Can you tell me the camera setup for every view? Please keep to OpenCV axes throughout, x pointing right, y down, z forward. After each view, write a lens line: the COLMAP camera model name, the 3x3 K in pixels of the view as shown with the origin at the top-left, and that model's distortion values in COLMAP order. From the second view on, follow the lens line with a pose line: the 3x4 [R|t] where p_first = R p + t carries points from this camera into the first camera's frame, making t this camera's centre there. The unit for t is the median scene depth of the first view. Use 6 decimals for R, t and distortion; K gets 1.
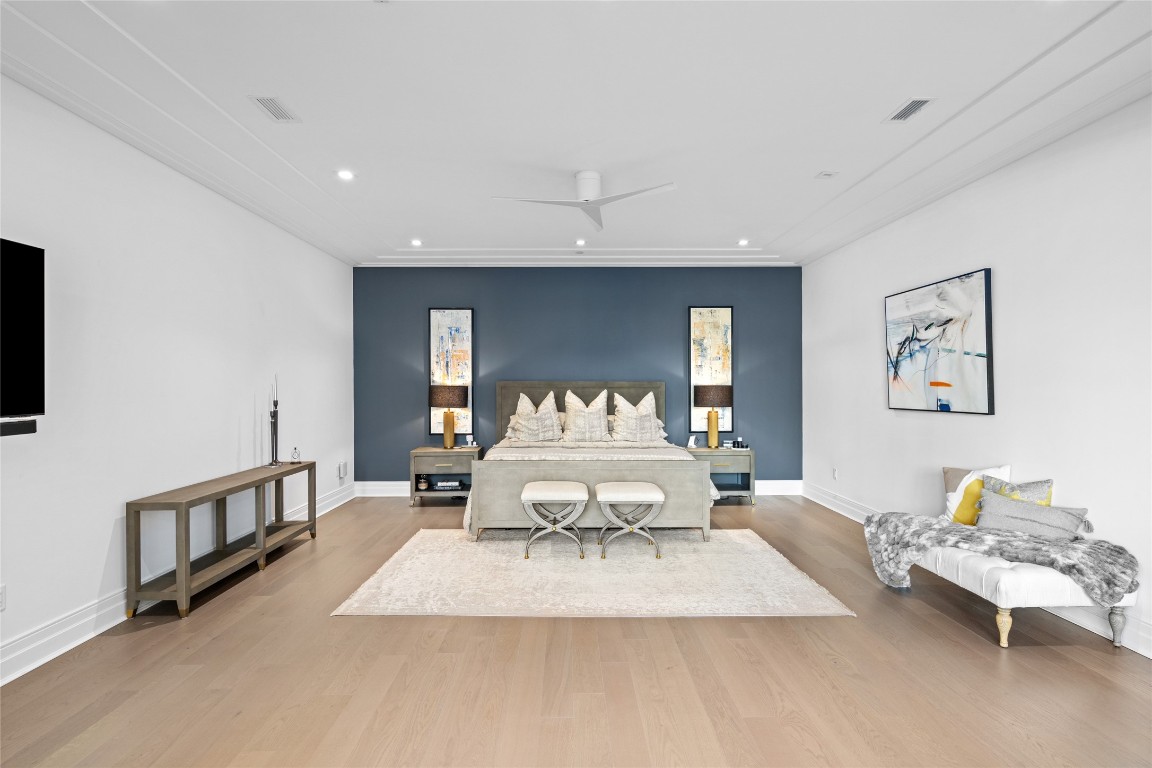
lens RADIAL K [[592.1, 0, 574.5], [0, 592.1, 388.5], [0, 0, 1]] dist [-0.003820, 0.000905]
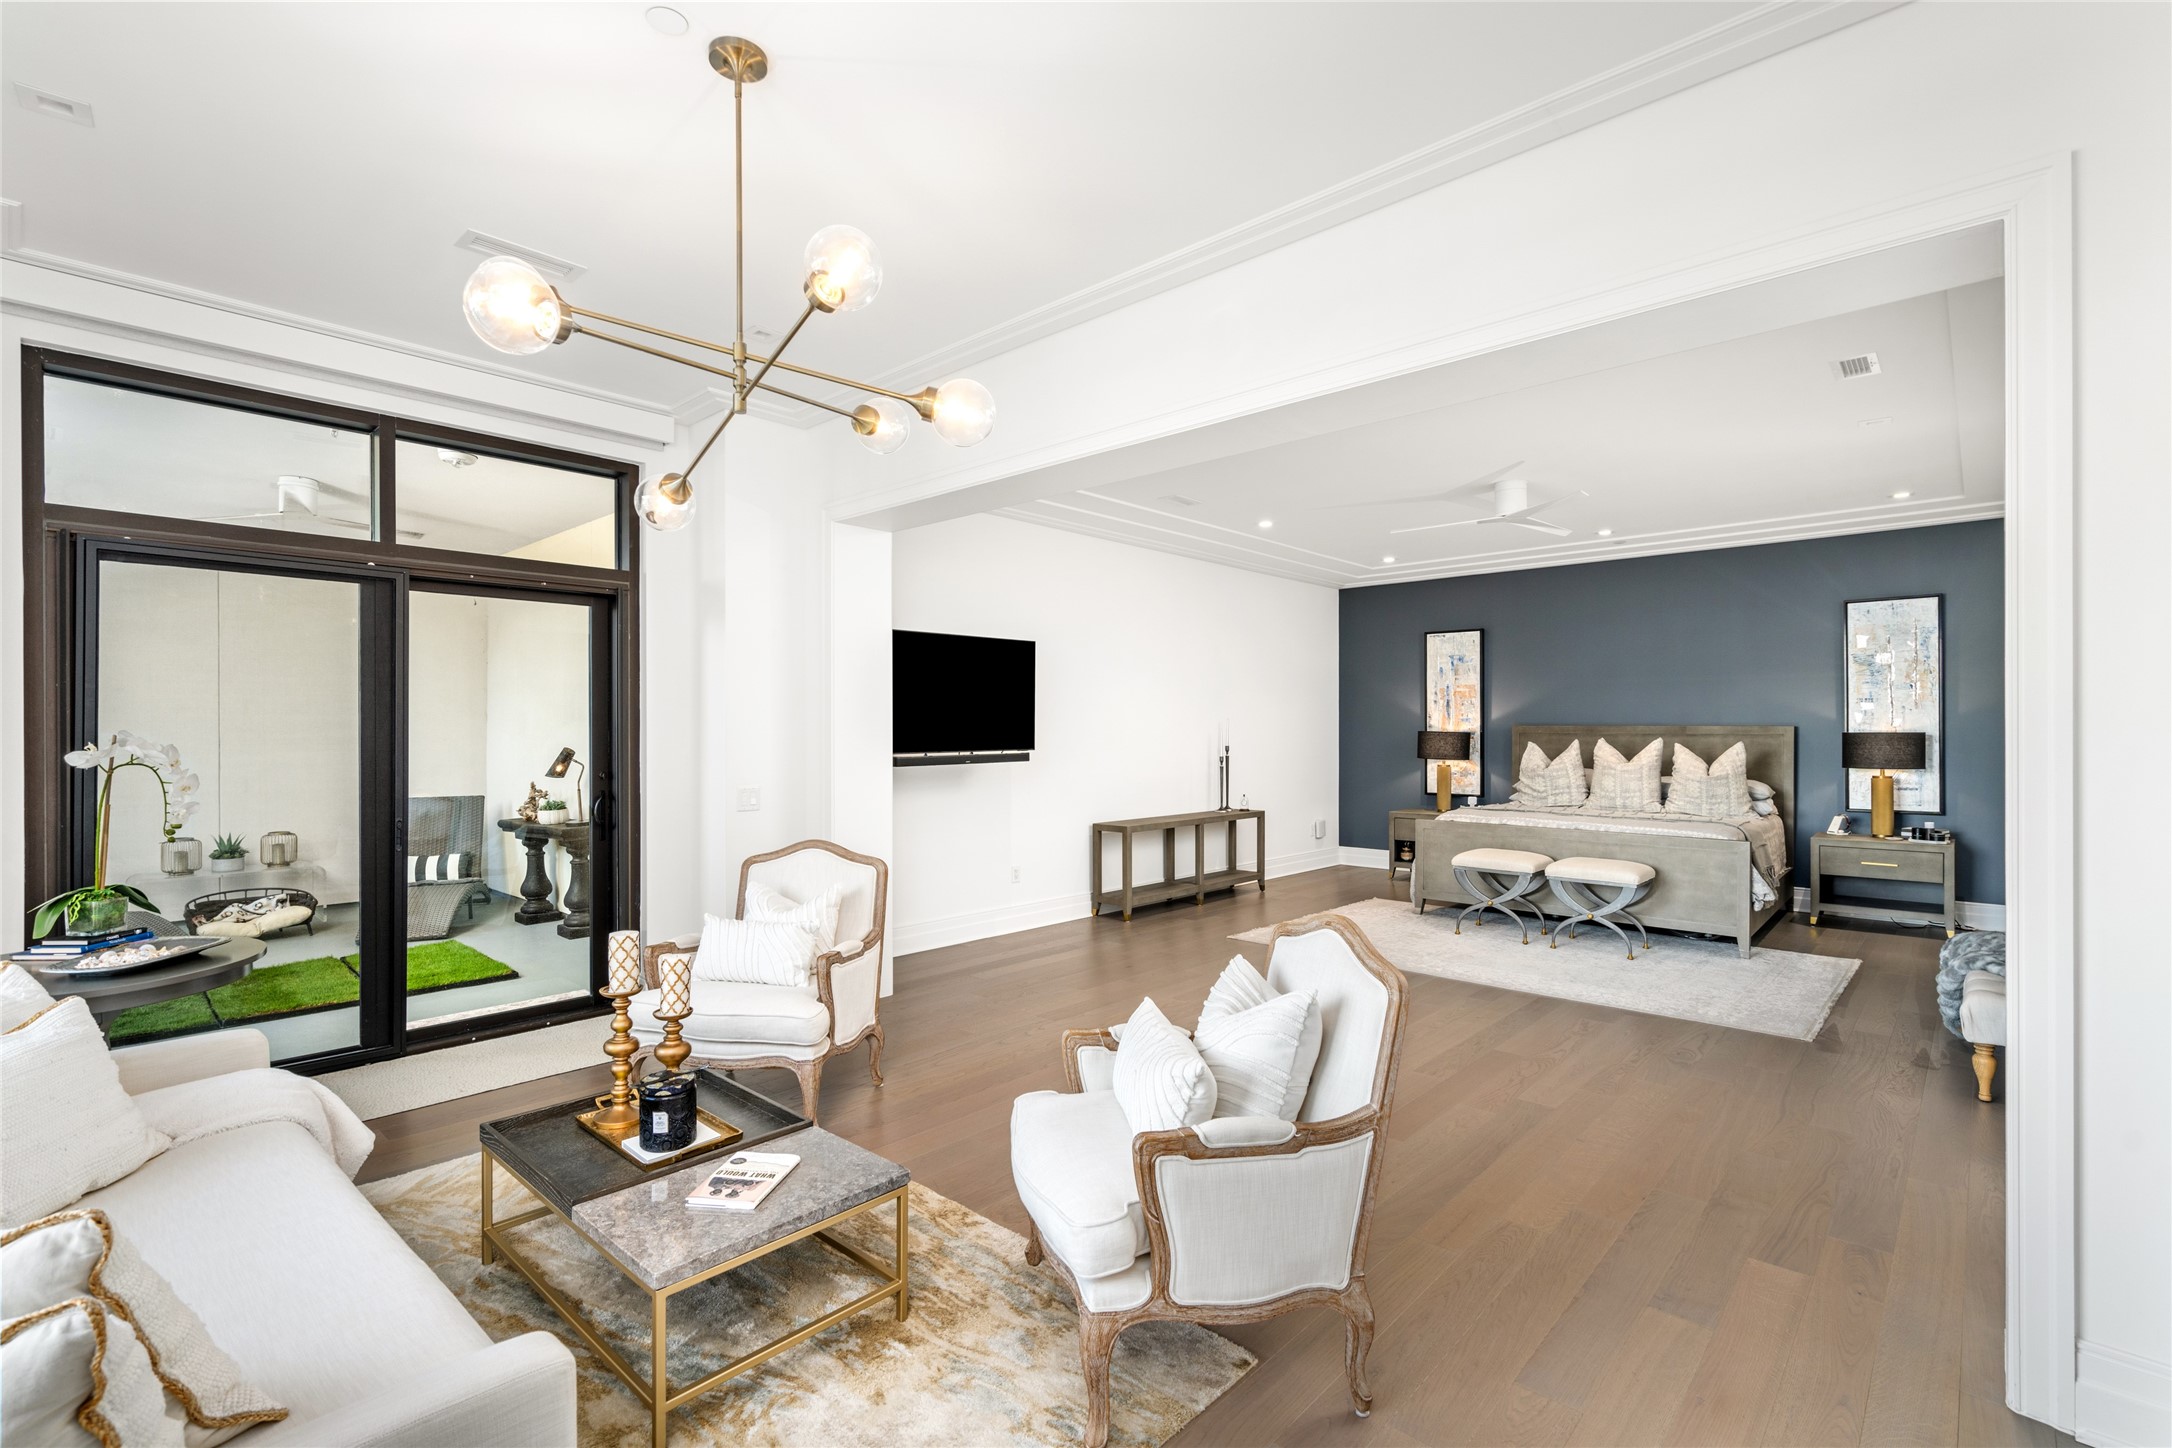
lens RADIAL K [[999.9, 0, 1088.8], [0, 999.9, 723.7], [0, 0, 1]] dist [0.003267, 0.000220]
pose [[0.732234, -0.001932, -0.681051, 0.393398], [-0.005873, 0.999941, -0.009152, -0.000181], [0.681028, 0.010701, 0.732179, -0.323895]]
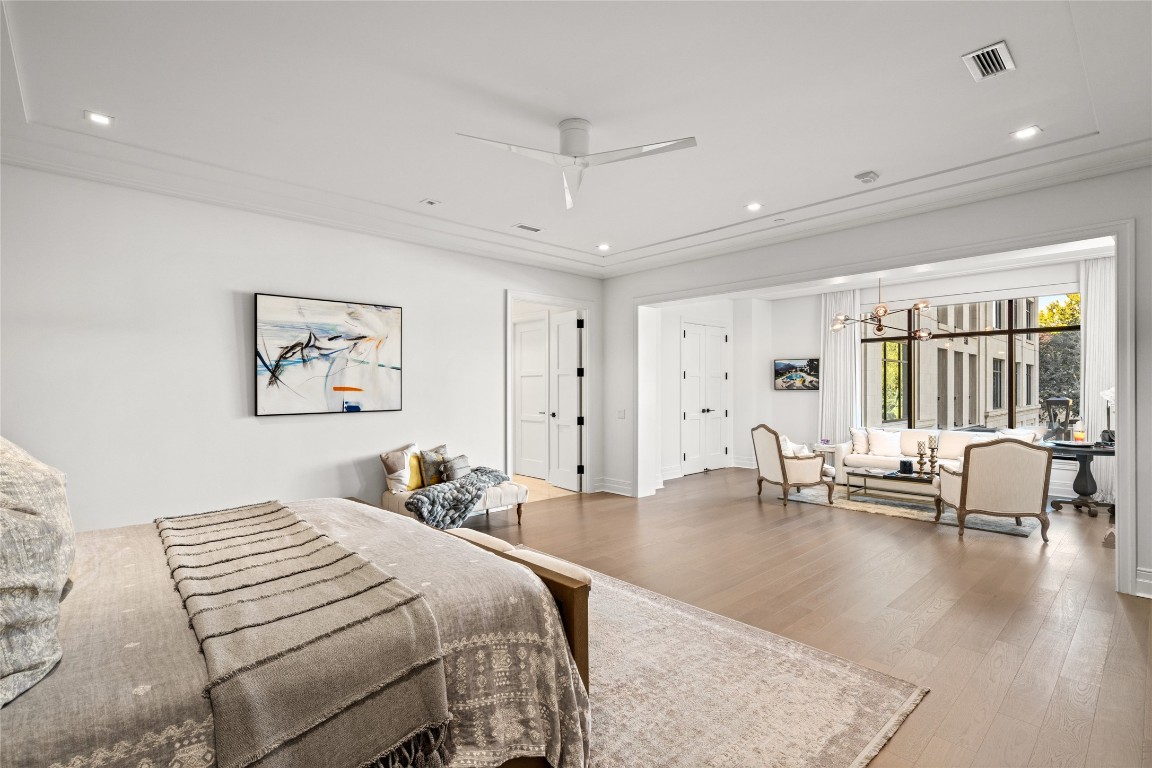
lens RADIAL K [[530.4, 0, 576.4], [0, 530.4, 388.2], [0, 0, 1]] dist [0.003267, 0.000220]
pose [[-0.666862, 0.003294, 0.745174, -0.422742], [0.008130, 0.999963, 0.002856, -0.007553], [-0.745137, 0.007963, -0.666864, 1.222273]]
